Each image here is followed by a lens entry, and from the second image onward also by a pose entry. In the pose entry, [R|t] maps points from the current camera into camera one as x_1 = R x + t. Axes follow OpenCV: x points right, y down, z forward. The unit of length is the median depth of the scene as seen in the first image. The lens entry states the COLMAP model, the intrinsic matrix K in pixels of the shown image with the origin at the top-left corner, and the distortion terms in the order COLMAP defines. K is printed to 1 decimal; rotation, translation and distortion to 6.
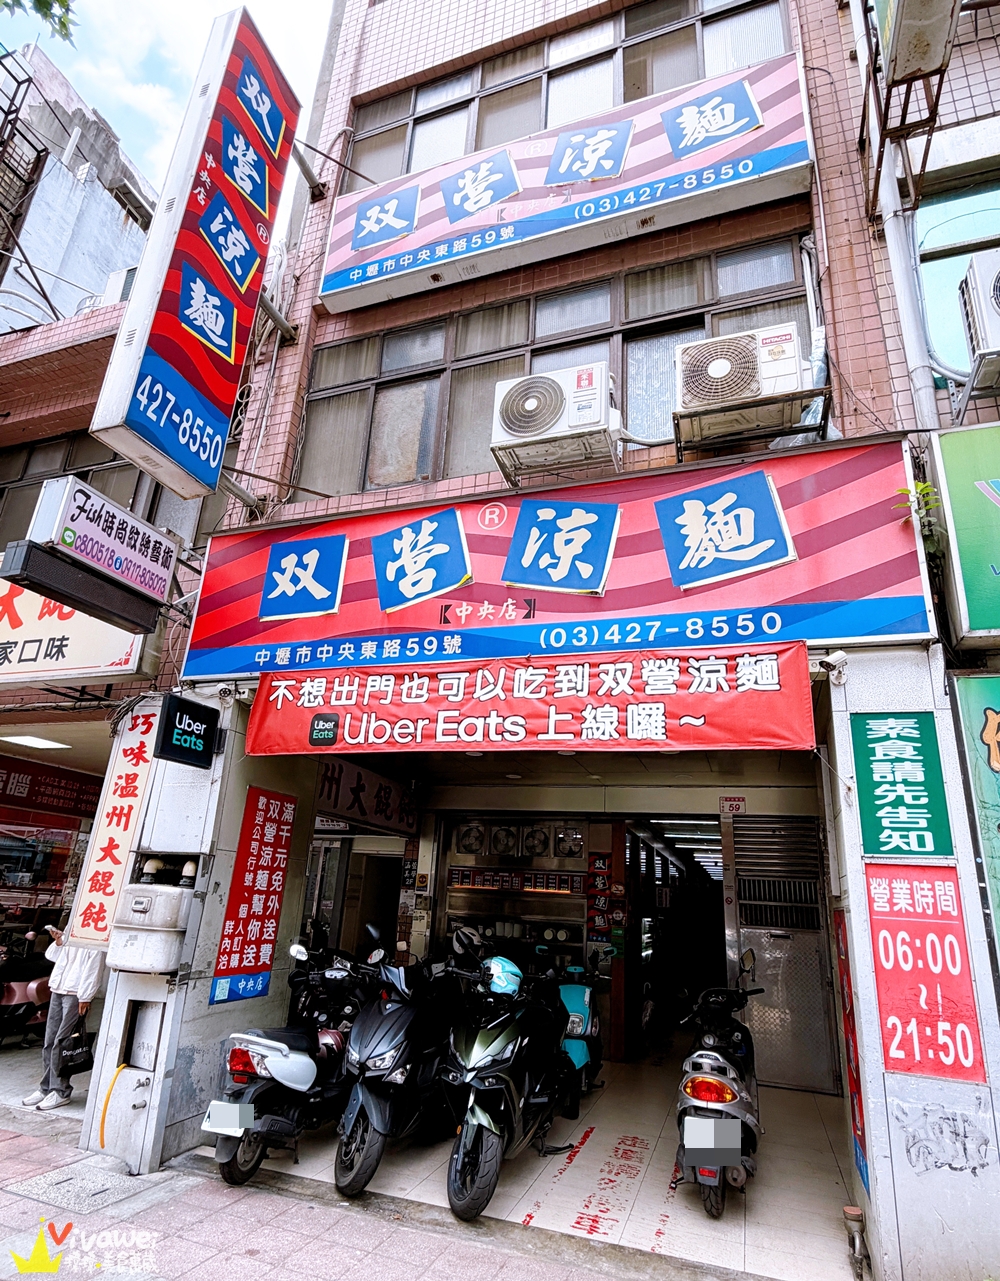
lens RADIAL K [[686.9, 0, 500.8], [0, 686.9, 667.4], [0, 0, 1]] dist [-0.000880, -0.001669]
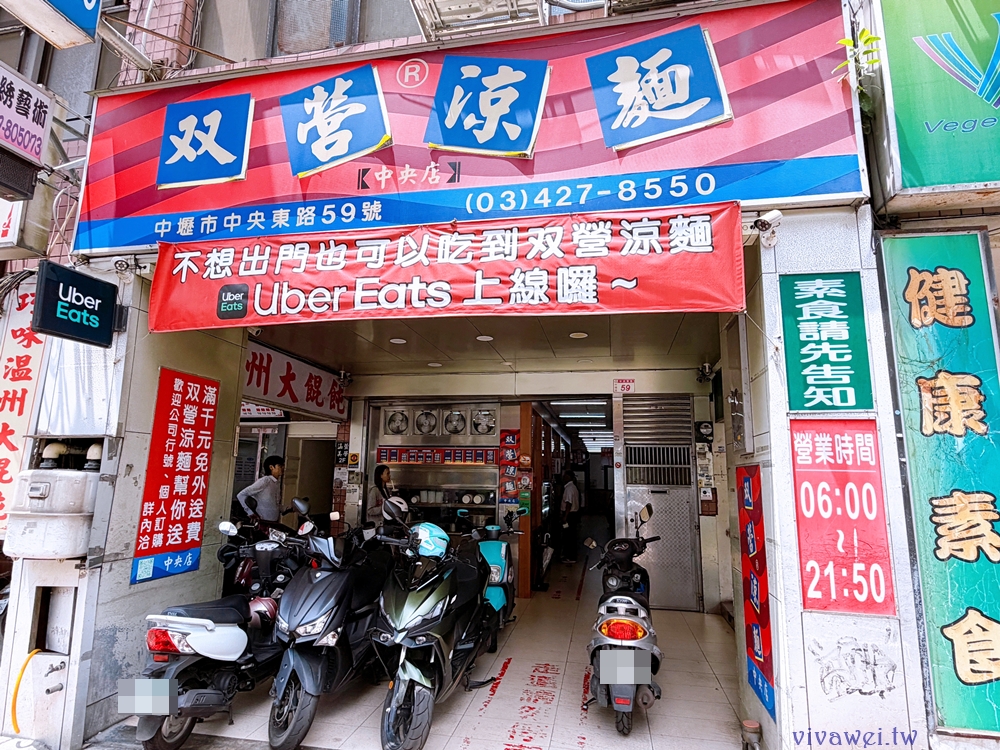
lens RADIAL K [[548.3, 0, 500.0], [0, 548.3, 375.0], [0, 0, 1]] dist [-0.006212, 0.000748]
pose [[0.989509, -0.015579, 0.143632, -0.008094], [-0.006056, 0.988823, 0.148969, 0.076100], [-0.144347, -0.148276, 0.978355, 0.207764]]
